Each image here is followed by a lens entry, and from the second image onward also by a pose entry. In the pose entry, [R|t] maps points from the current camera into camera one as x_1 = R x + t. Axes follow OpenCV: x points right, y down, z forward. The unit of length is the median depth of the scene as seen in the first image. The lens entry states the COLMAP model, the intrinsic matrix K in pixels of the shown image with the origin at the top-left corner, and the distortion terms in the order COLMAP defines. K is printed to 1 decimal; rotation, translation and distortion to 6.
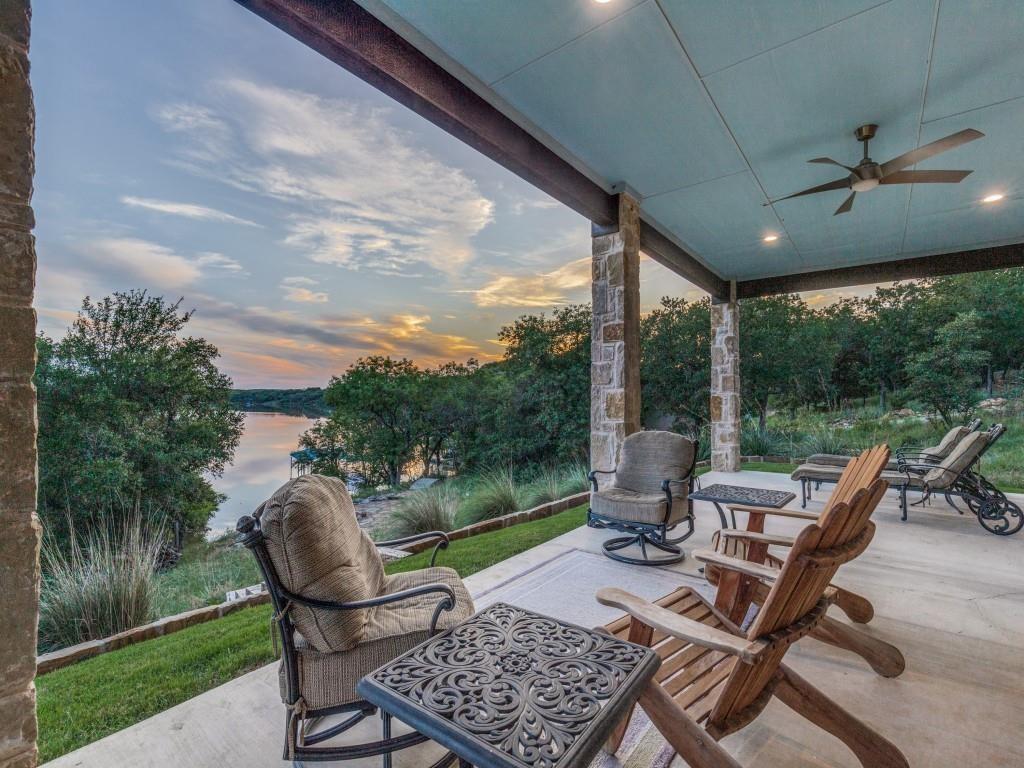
lens RADIAL K [[464.1, 0, 517.8], [0, 464.1, 394.9], [0, 0, 1]] dist [0.001335, -0.000117]
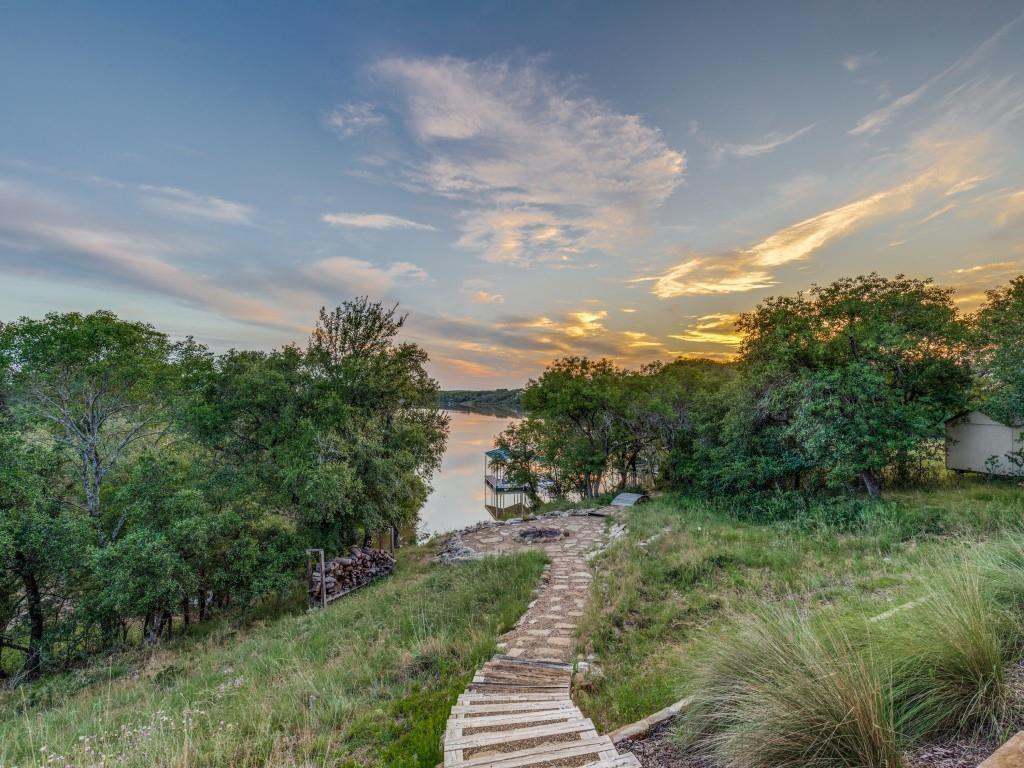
lens RADIAL K [[467.6, 0, 515.8], [0, 467.6, 394.7], [0, 0, 1]] dist [0.010382, -0.000310]
pose [[0.927171, 0.002988, -0.374627, -0.089553], [-0.003869, 0.999991, -0.001600, -0.008411], [0.374619, 0.002933, 0.927174, 0.132716]]
